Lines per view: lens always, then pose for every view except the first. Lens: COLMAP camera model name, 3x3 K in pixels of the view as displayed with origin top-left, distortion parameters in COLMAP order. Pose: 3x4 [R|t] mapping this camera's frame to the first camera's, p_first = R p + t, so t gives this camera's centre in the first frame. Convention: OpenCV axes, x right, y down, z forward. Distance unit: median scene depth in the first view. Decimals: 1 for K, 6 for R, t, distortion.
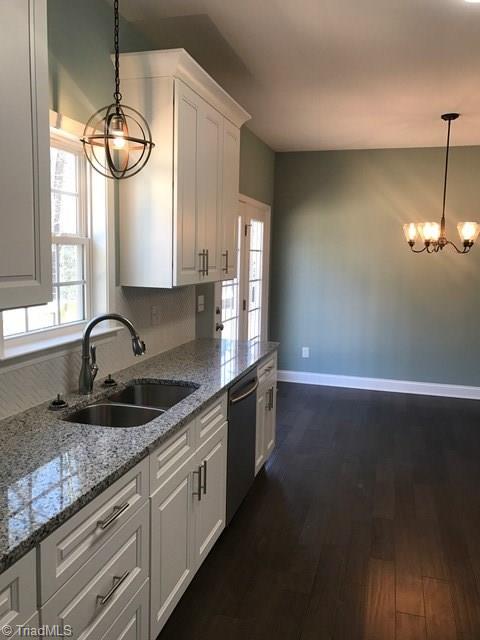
lens RADIAL K [[525.4, 0, 237.0], [0, 525.4, 323.6], [0, 0, 1]] dist [0.028094, -0.032817]
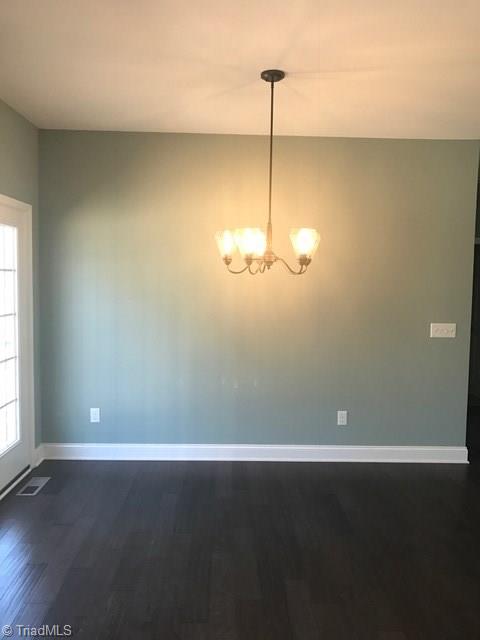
lens RADIAL K [[525.4, 0, 240.2], [0, 525.4, 321.9], [0, 0, 1]] dist [0.028094, -0.032817]
pose [[0.951970, -0.022292, 0.305377, 0.140807], [0.037559, 0.998316, -0.044209, -0.042775], [-0.303878, 0.053555, 0.951205, 0.362579]]
